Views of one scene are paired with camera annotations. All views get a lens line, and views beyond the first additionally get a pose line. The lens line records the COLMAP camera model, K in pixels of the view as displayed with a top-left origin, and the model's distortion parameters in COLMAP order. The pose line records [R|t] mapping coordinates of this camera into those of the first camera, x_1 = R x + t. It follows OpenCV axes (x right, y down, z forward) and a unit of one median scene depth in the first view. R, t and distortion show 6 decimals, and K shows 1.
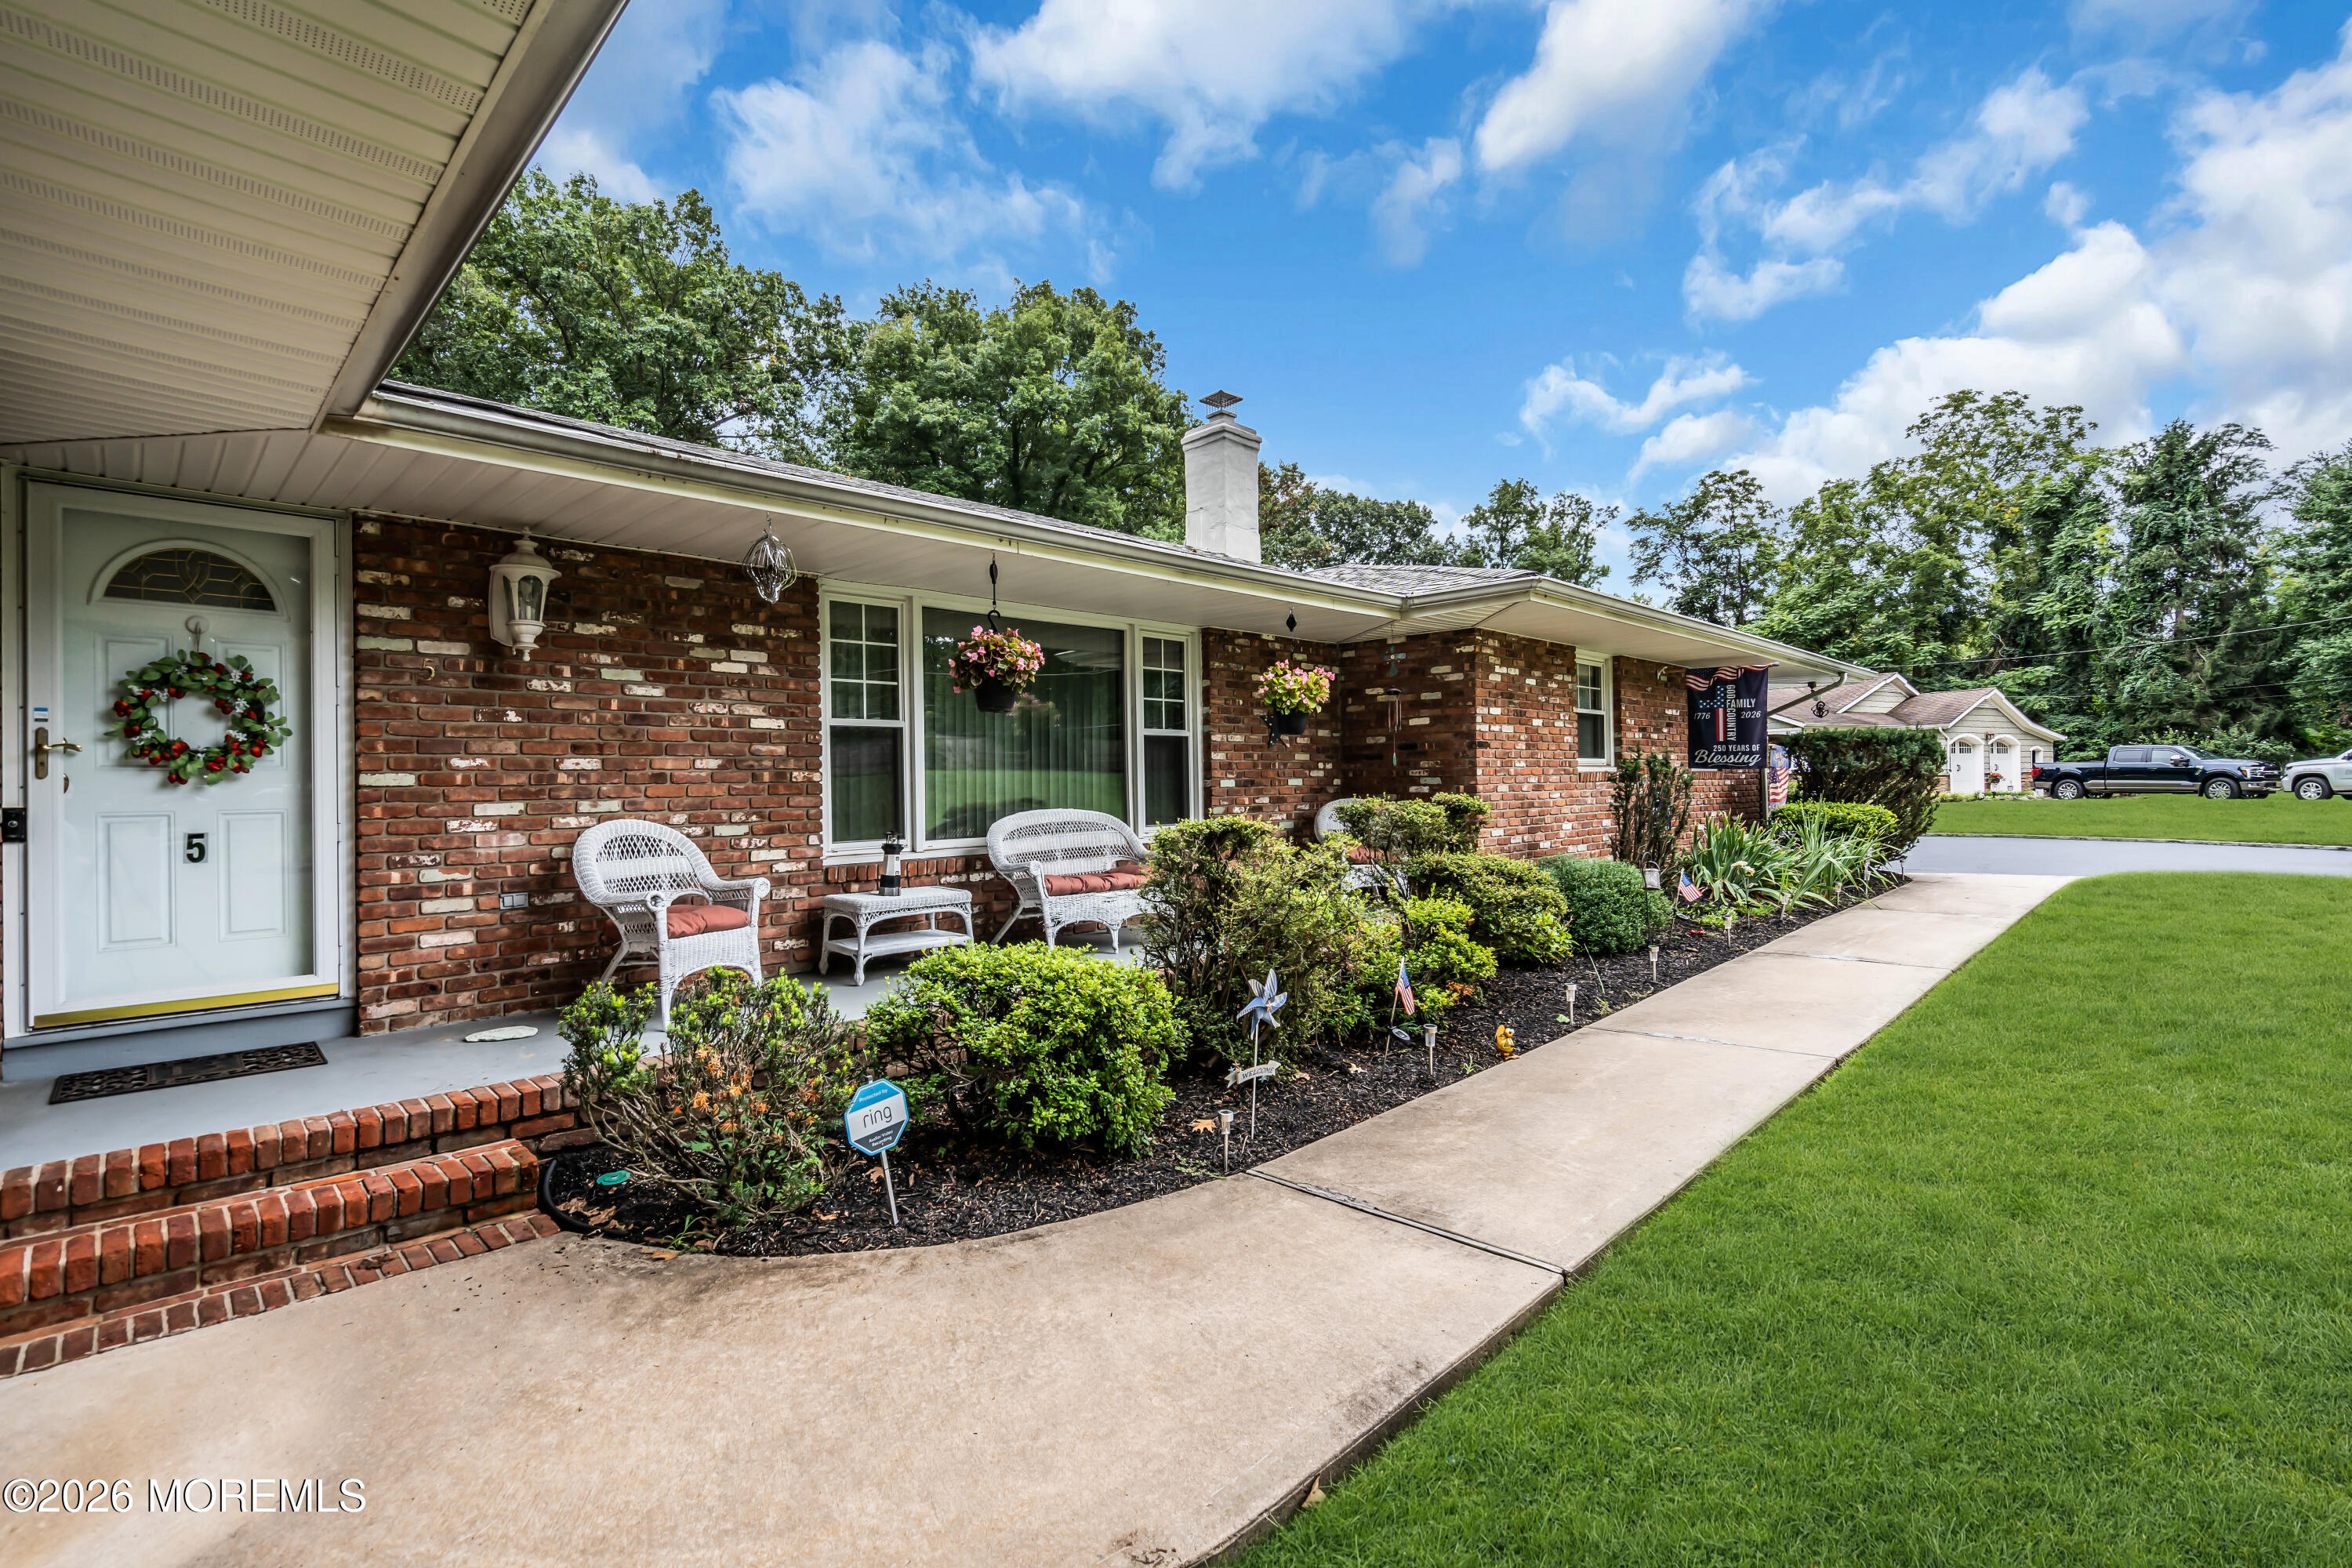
lens RADIAL K [[1068.3, 0, 1159.7], [0, 1068.3, 780.9], [0, 0, 1]] dist [-0.001676, 0.002571]
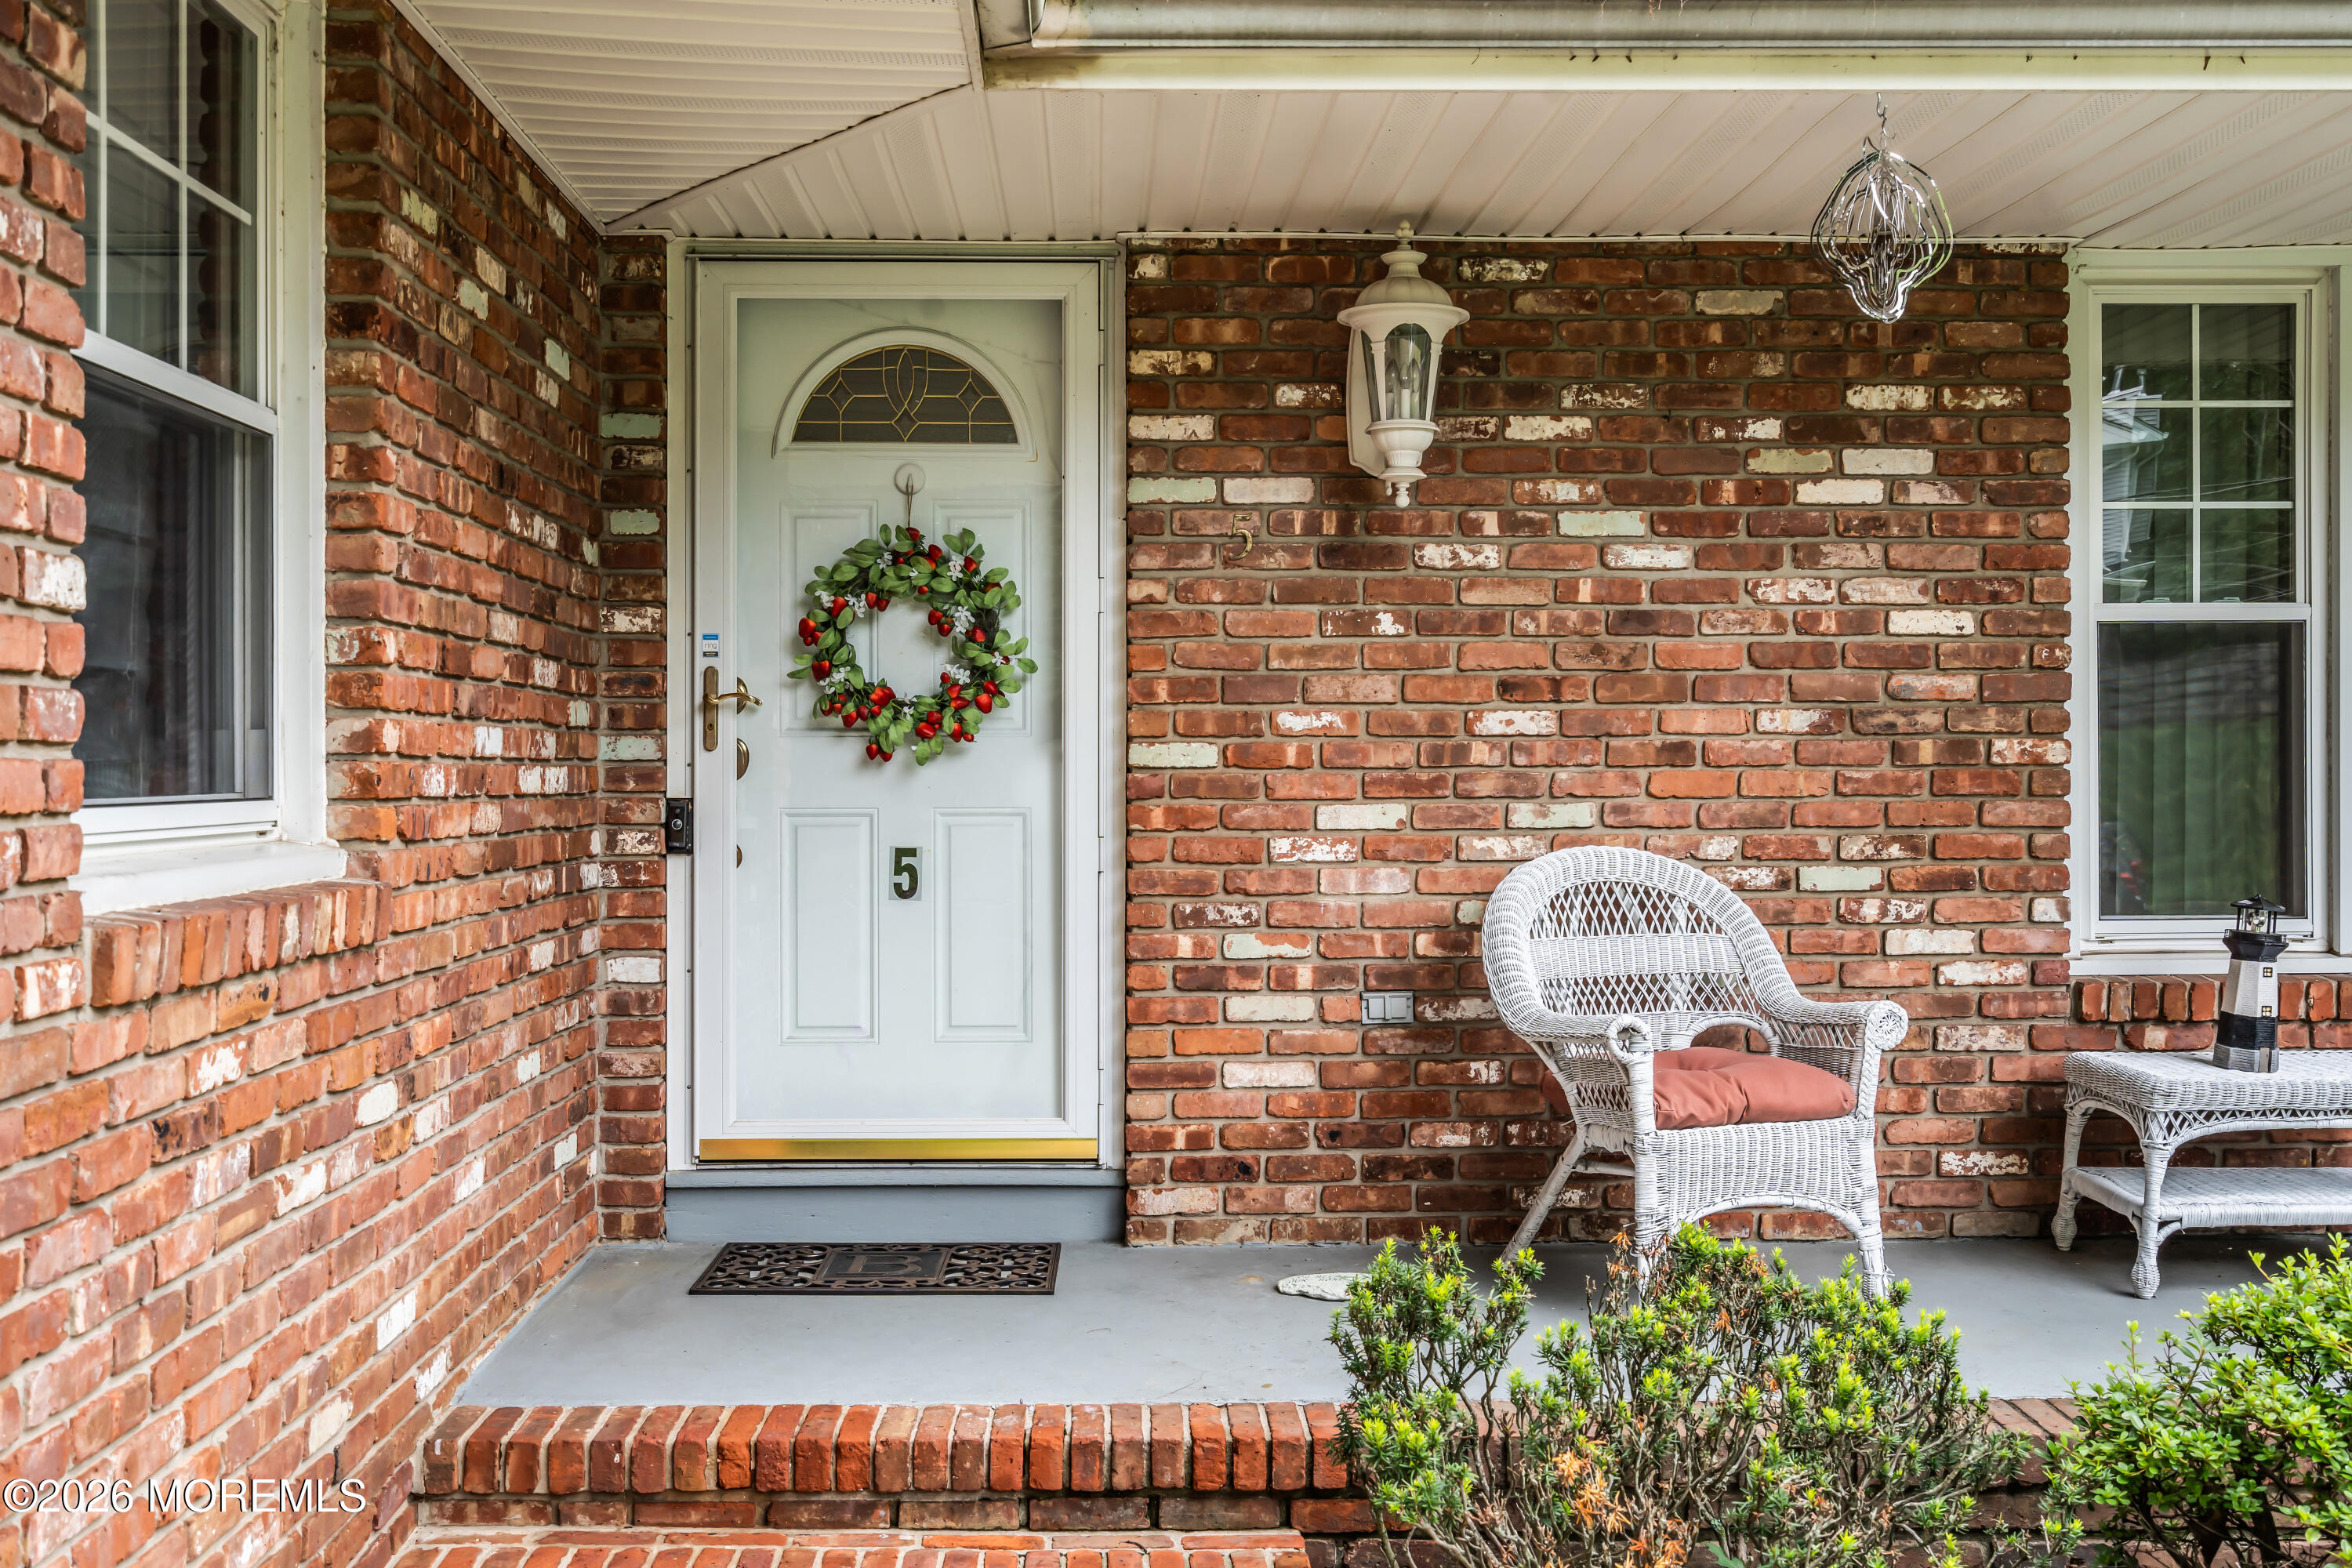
lens RADIAL K [[2315.7, 0, 1158.6], [0, 2315.7, 776.4], [0, 0, 1]] dist [0.006210, 0.000000]
pose [[0.731141, 0.017487, -0.682003, 0.030694], [-0.005790, 0.999794, 0.019429, -0.012153], [0.682202, -0.010257, 0.731091, 0.176116]]
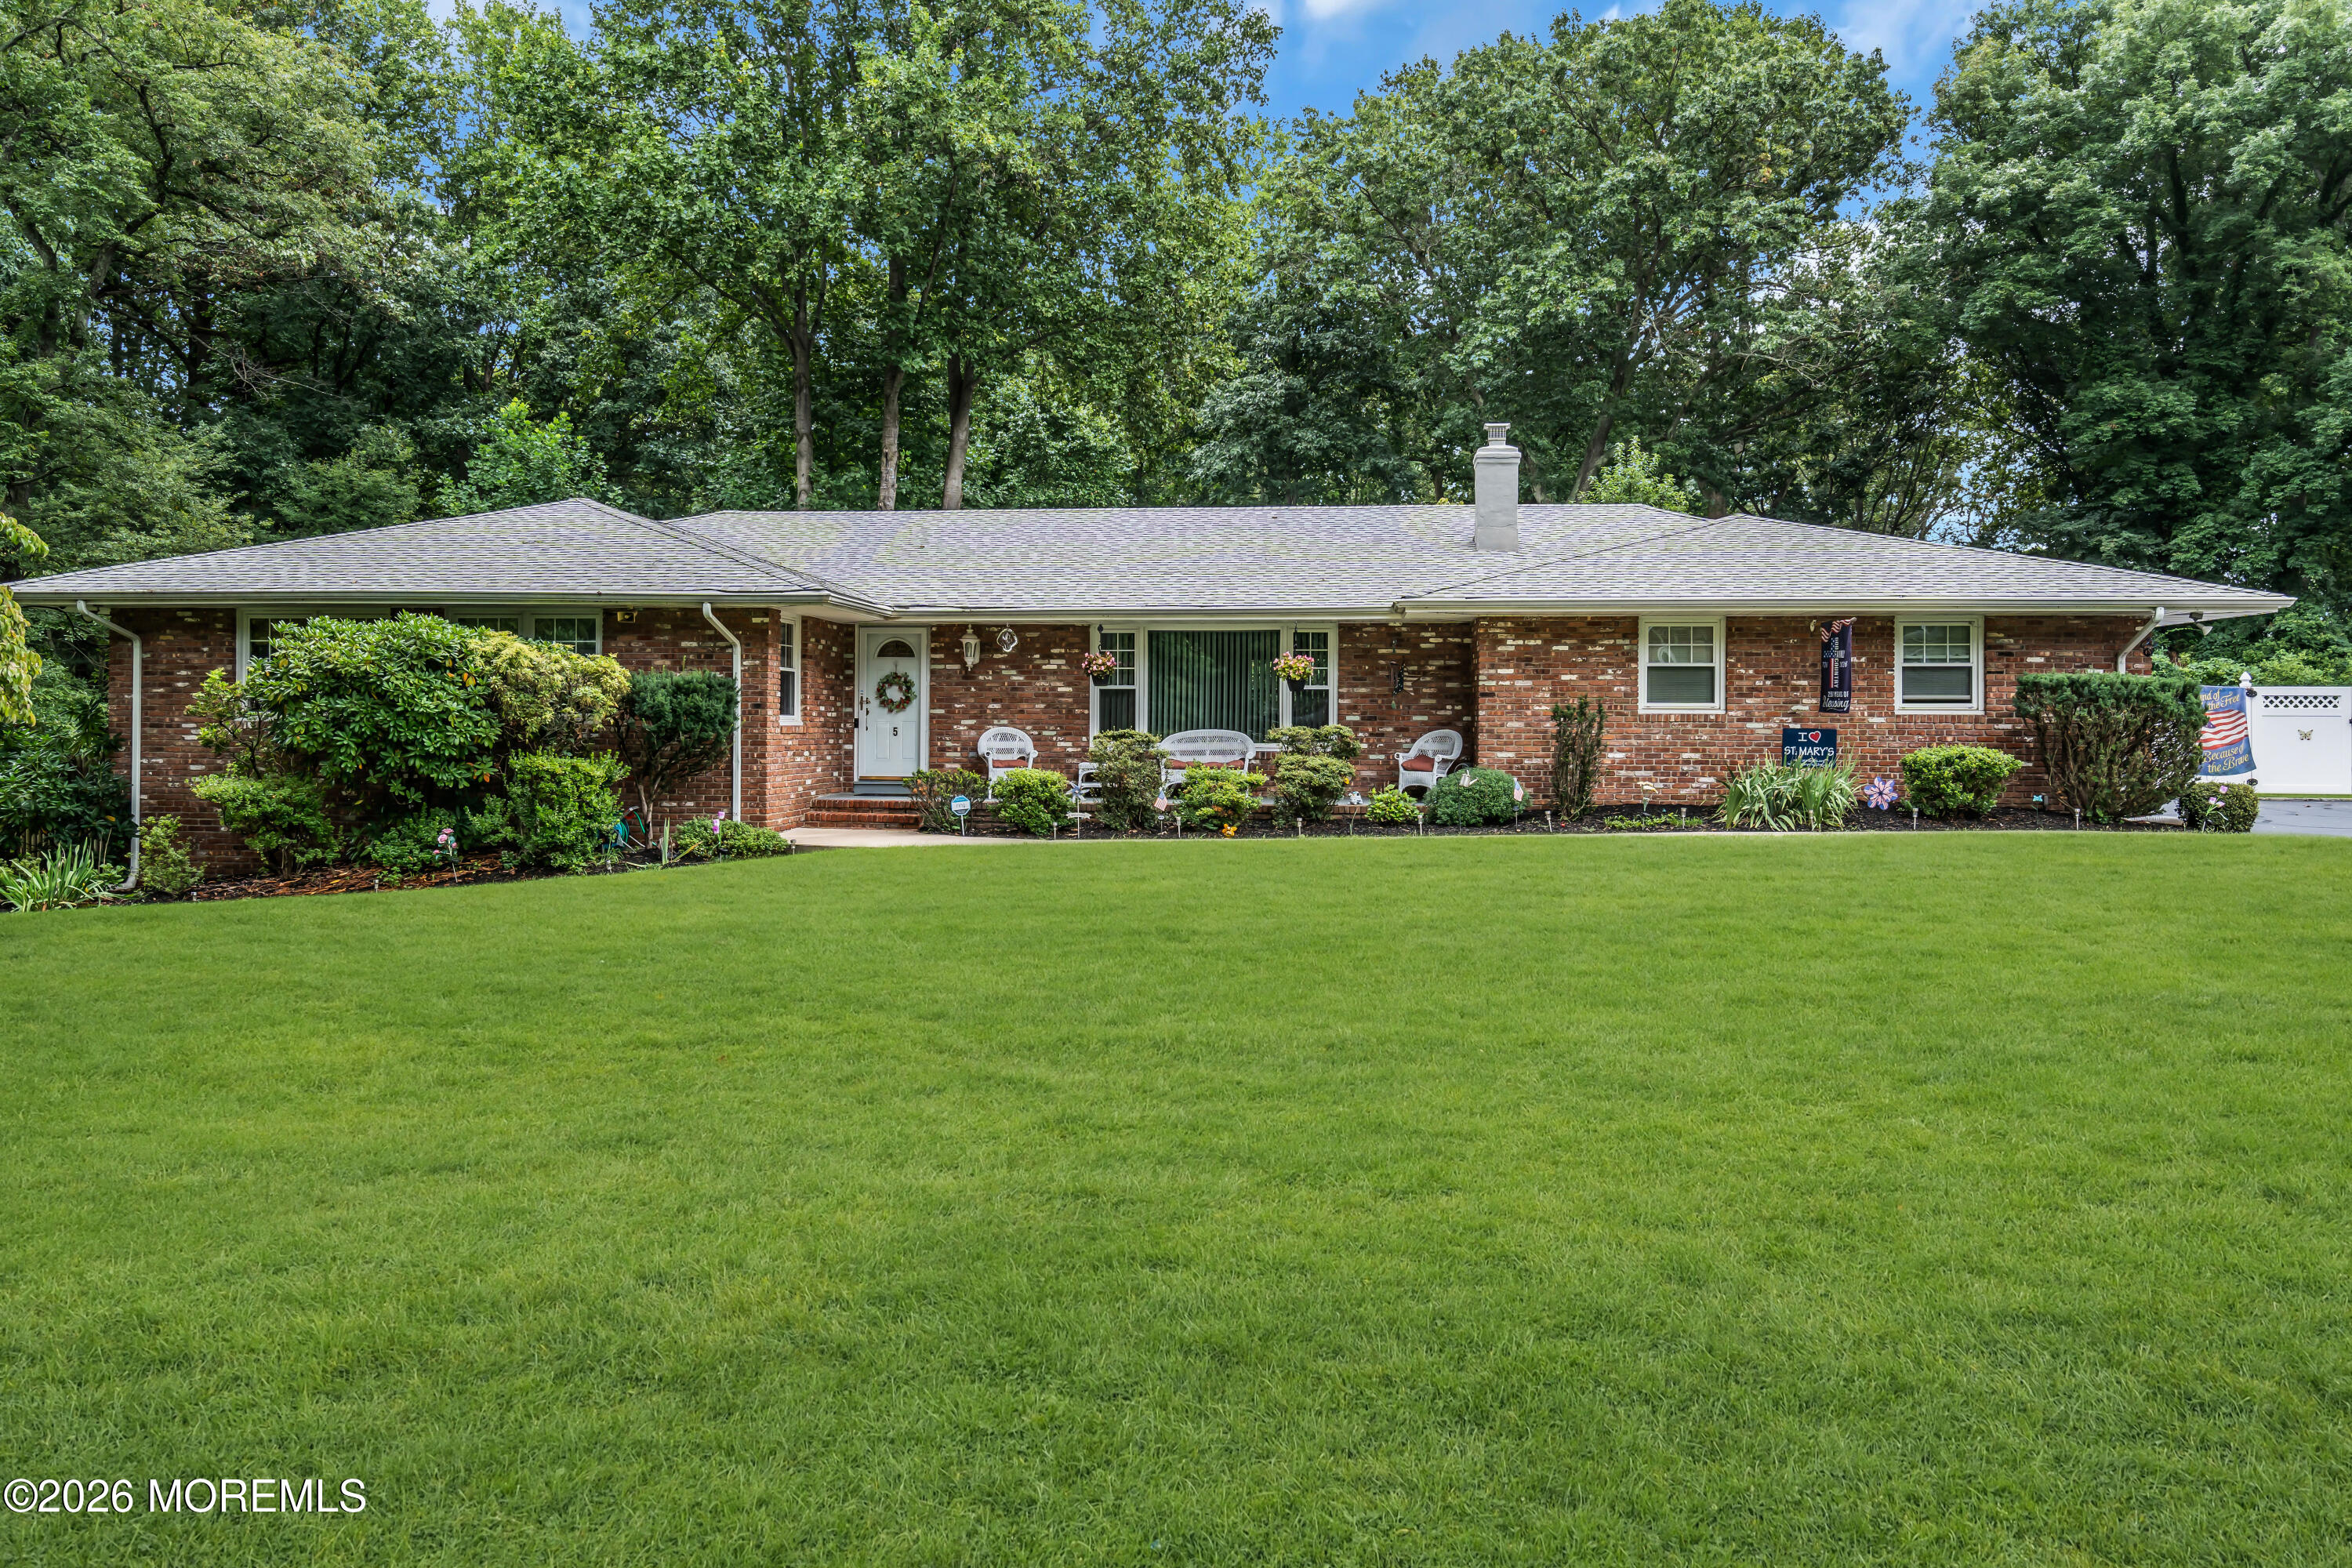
lens RADIAL K [[1836.6, 0, 1185.9], [0, 1836.6, 765.1], [0, 0, 1]] dist [0.018387, 0.003845]
pose [[0.639191, 0.035041, -0.768250, 3.660567], [-0.009806, 0.999252, 0.037418, -0.050017], [0.768986, -0.016384, 0.639056, -1.757329]]
